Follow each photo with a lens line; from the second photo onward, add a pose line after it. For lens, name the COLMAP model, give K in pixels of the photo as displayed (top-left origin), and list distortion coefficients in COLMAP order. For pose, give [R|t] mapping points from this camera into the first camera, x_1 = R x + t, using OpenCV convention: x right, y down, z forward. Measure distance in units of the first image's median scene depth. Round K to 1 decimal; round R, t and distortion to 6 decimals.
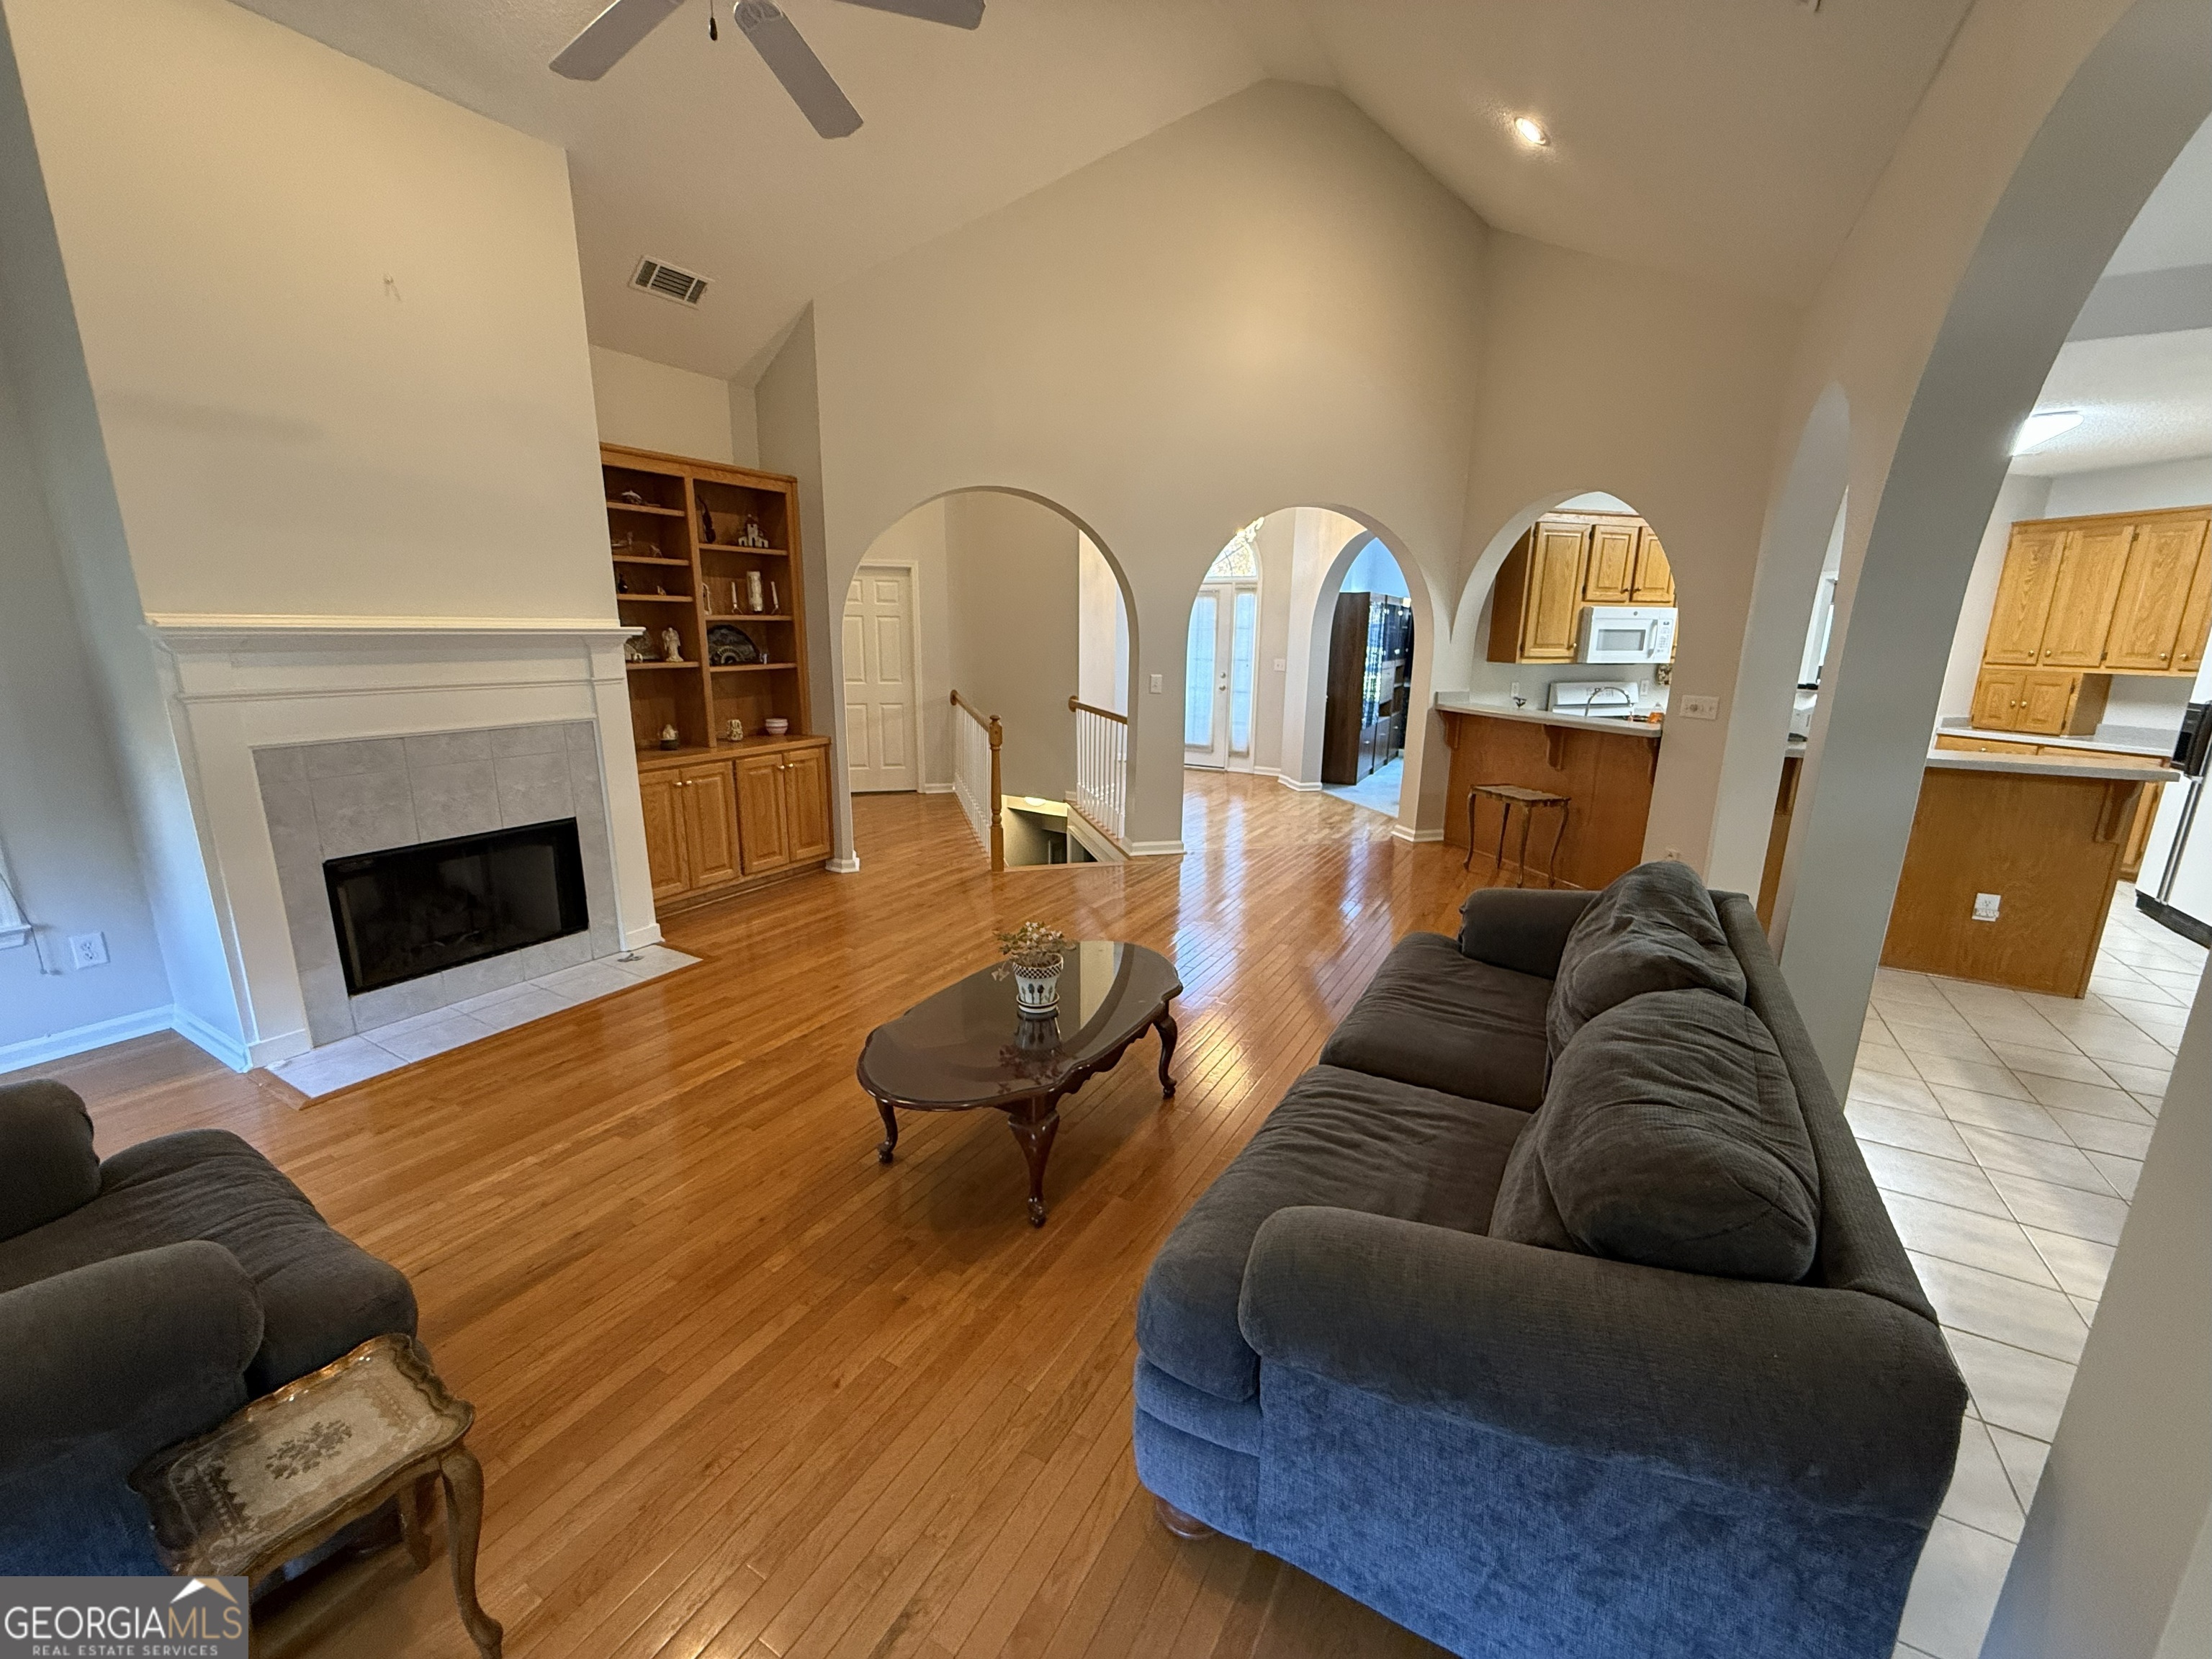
lens RADIAL K [[879.0, 0, 1104.8], [0, 879.0, 828.9], [0, 0, 1]] dist [-0.001106, 0.000485]
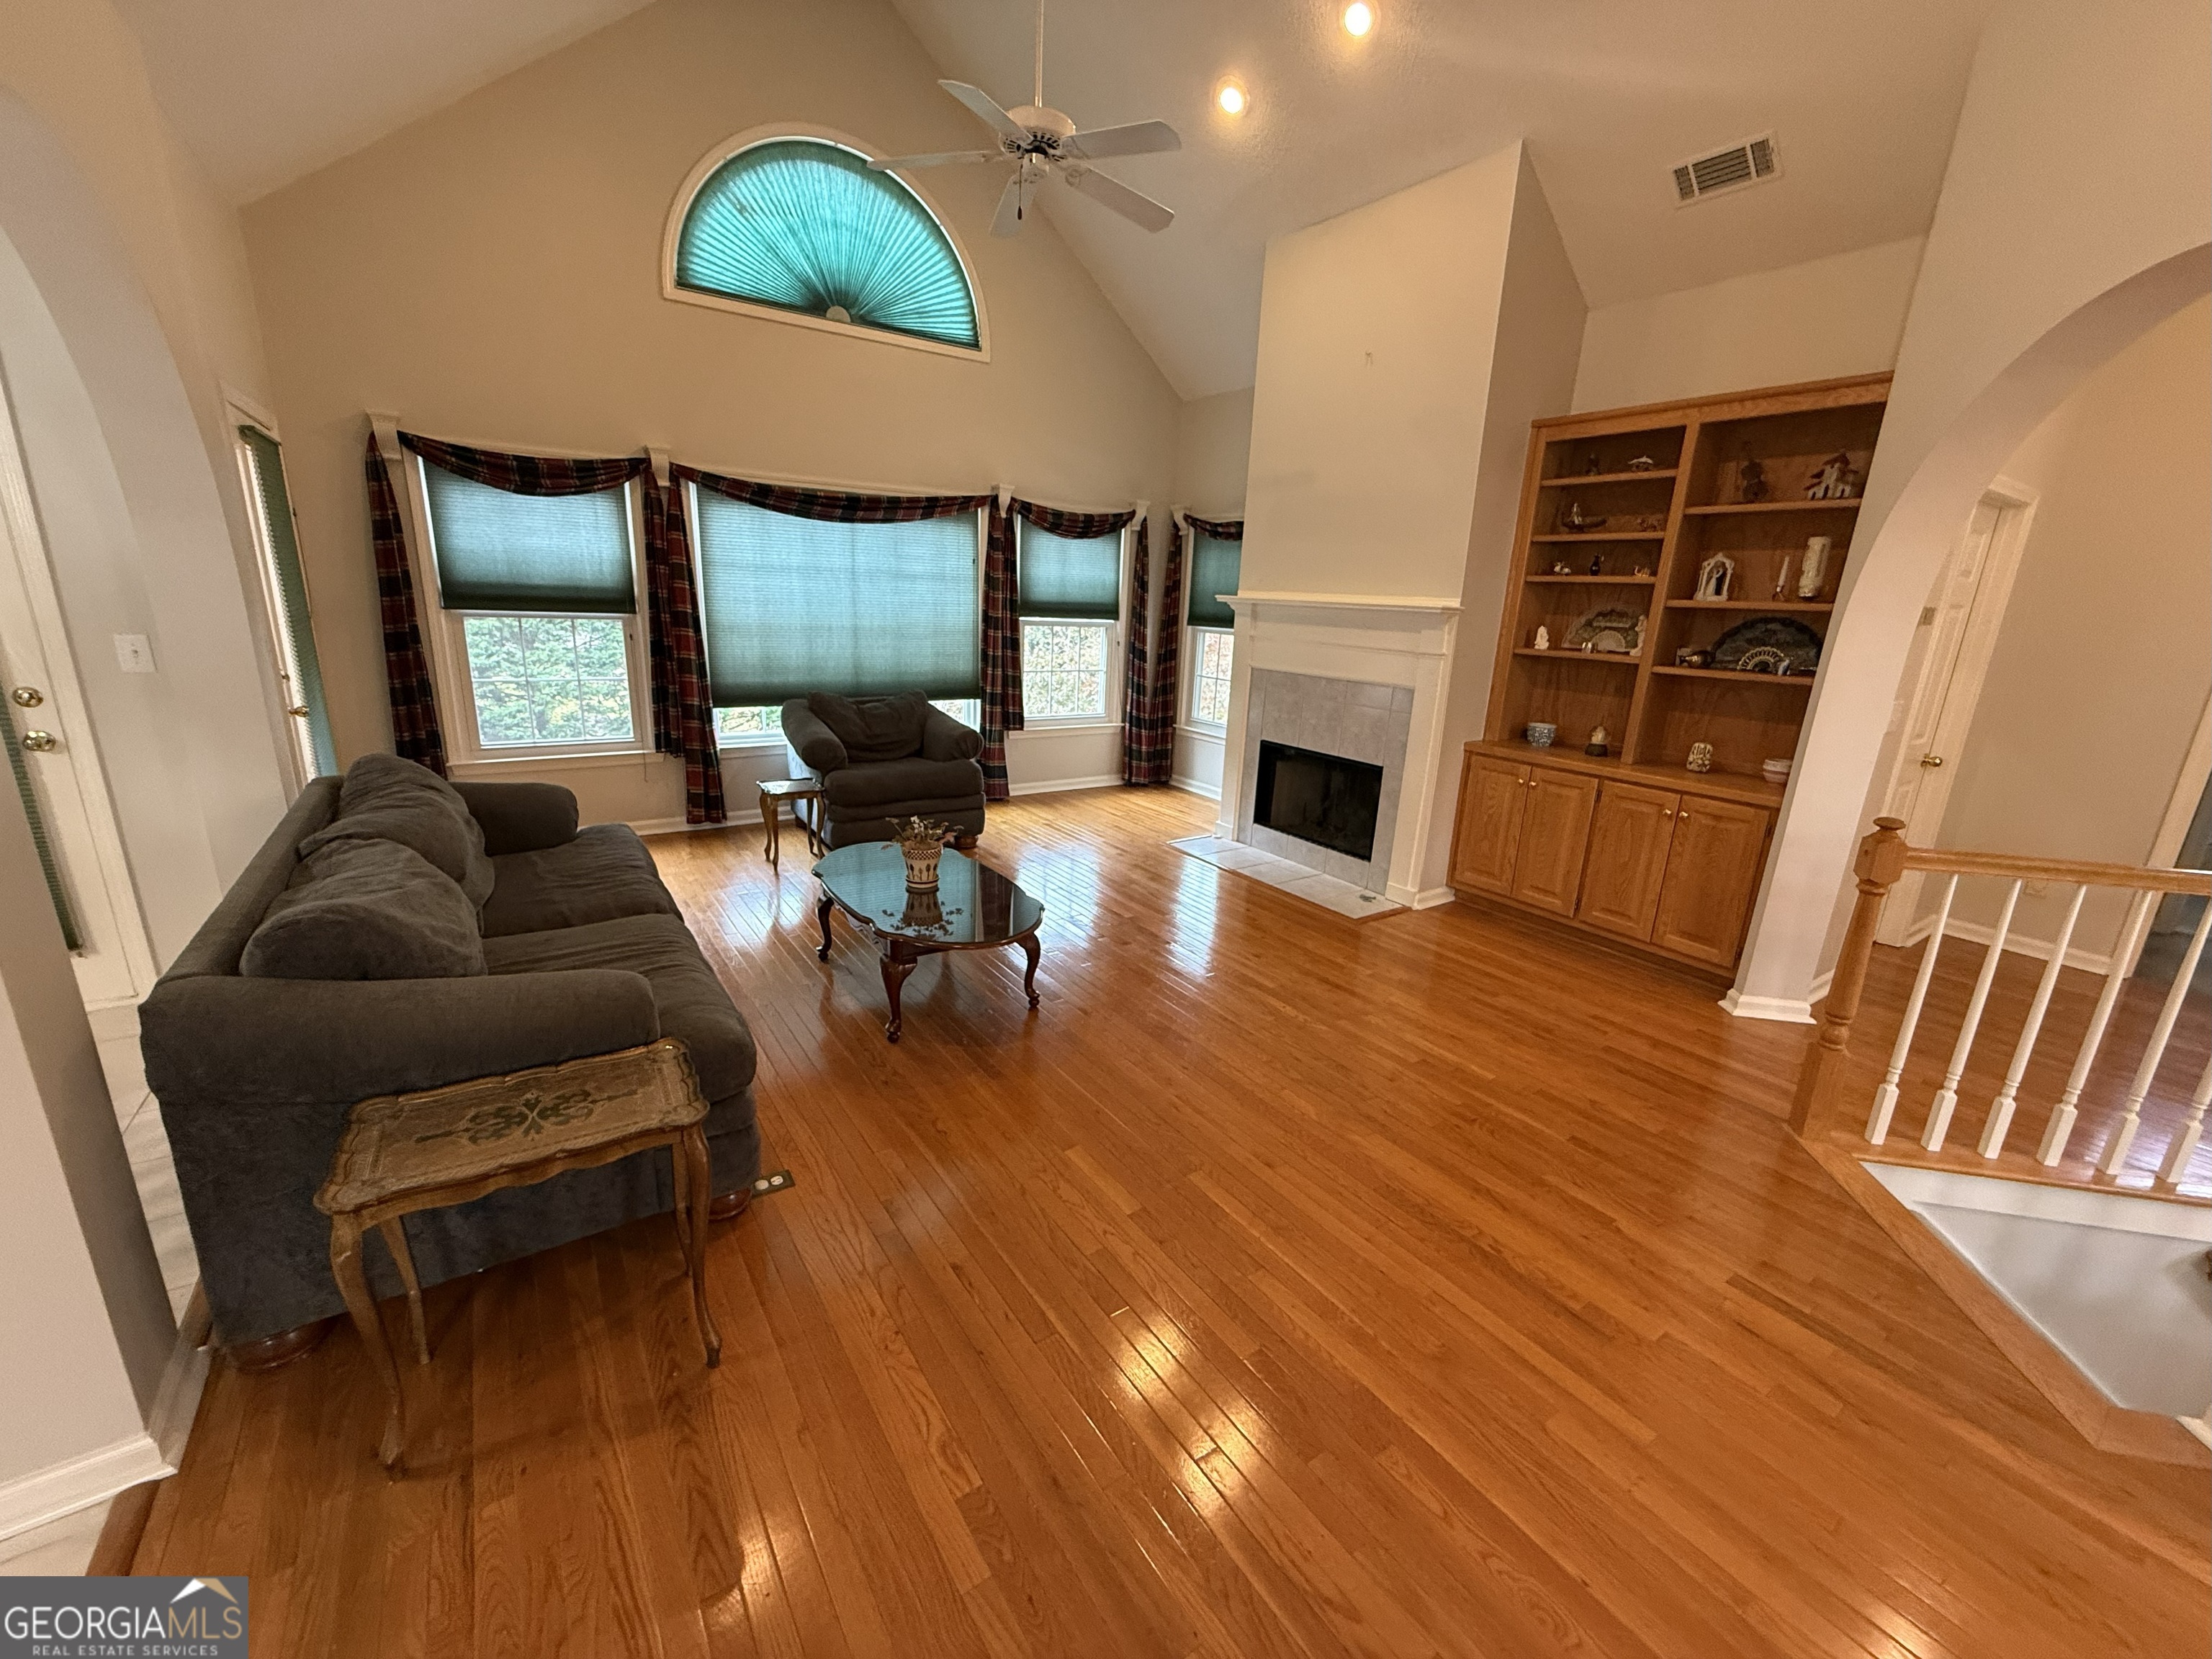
lens RADIAL K [[879.0, 0, 1100.0], [0, 879.0, 832.0], [0, 0, 1]] dist [-0.001106, 0.000485]
pose [[-0.429654, 0.214373, -0.877178, 0.557091], [-0.245651, 0.907027, 0.341991, -0.221647], [0.868938, 0.362417, -0.337047, 1.001340]]
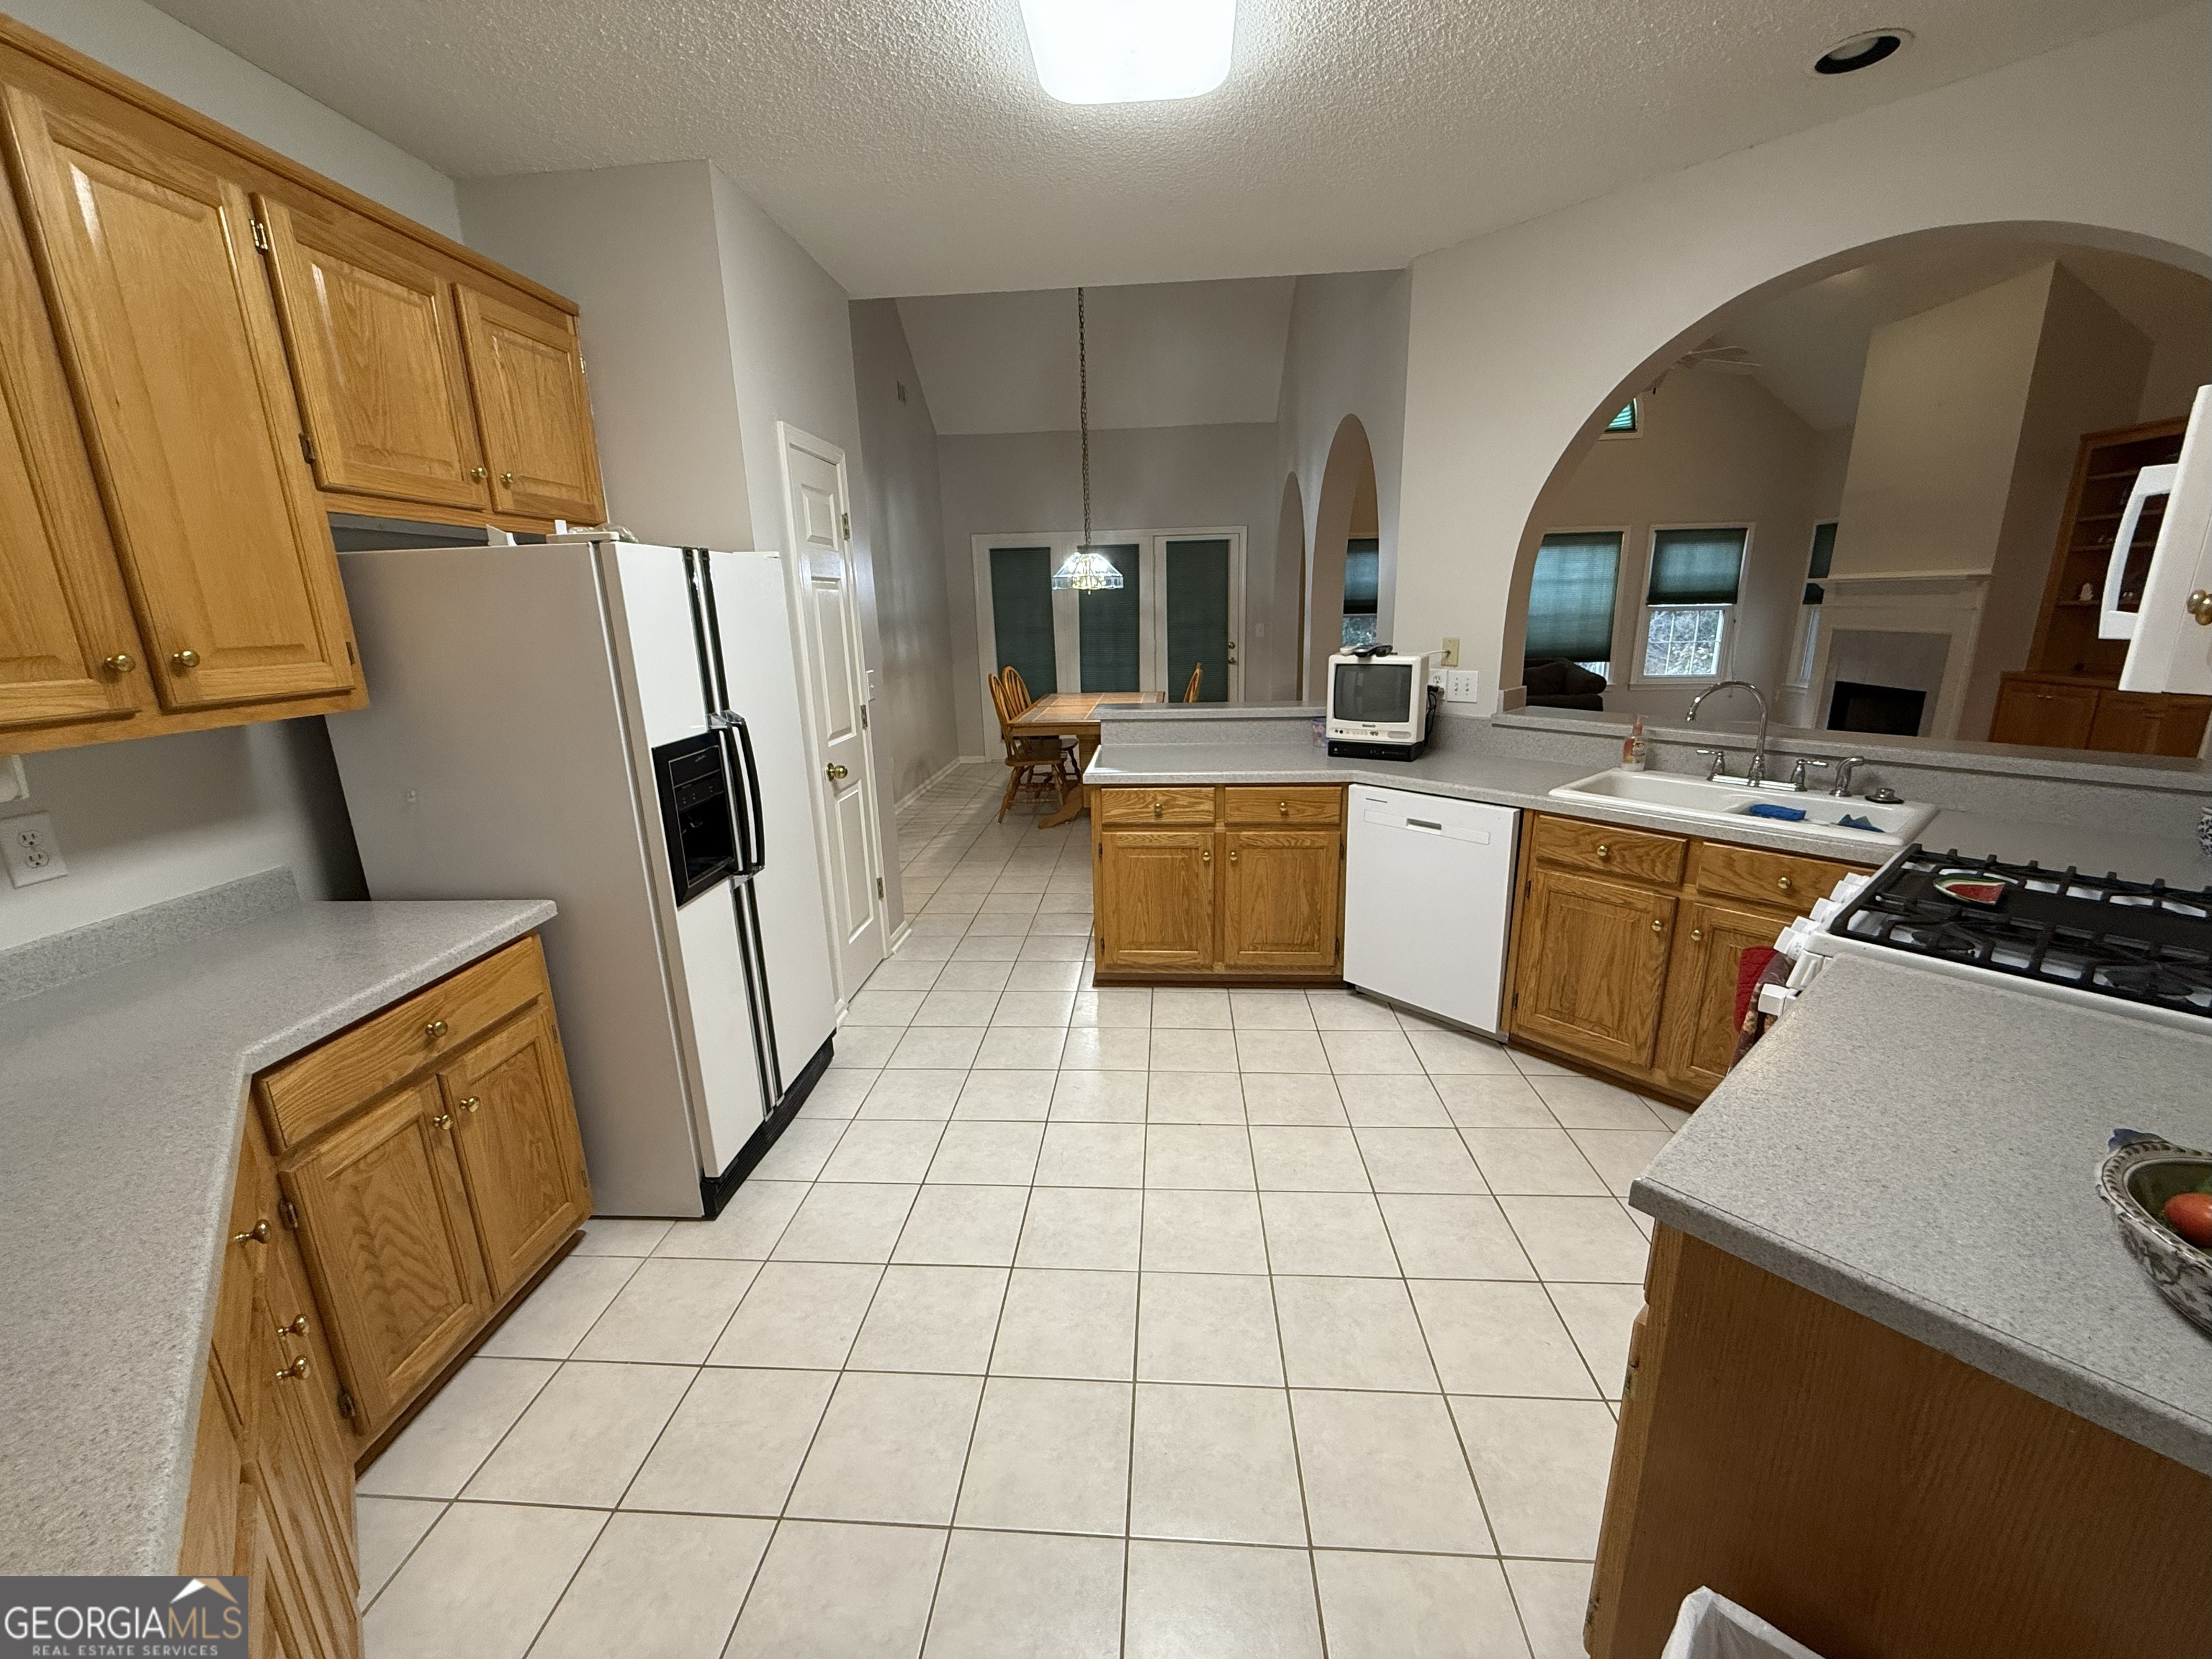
lens RADIAL K [[879.0, 0, 1105.4], [0, 879.0, 827.9], [0, 0, 1]] dist [-0.001106, 0.000485]
pose [[-0.897925, 0.124588, -0.422148, 1.373834], [-0.080877, 0.896069, 0.436485, -0.346300], [0.432655, 0.426073, -0.794526, 1.597142]]
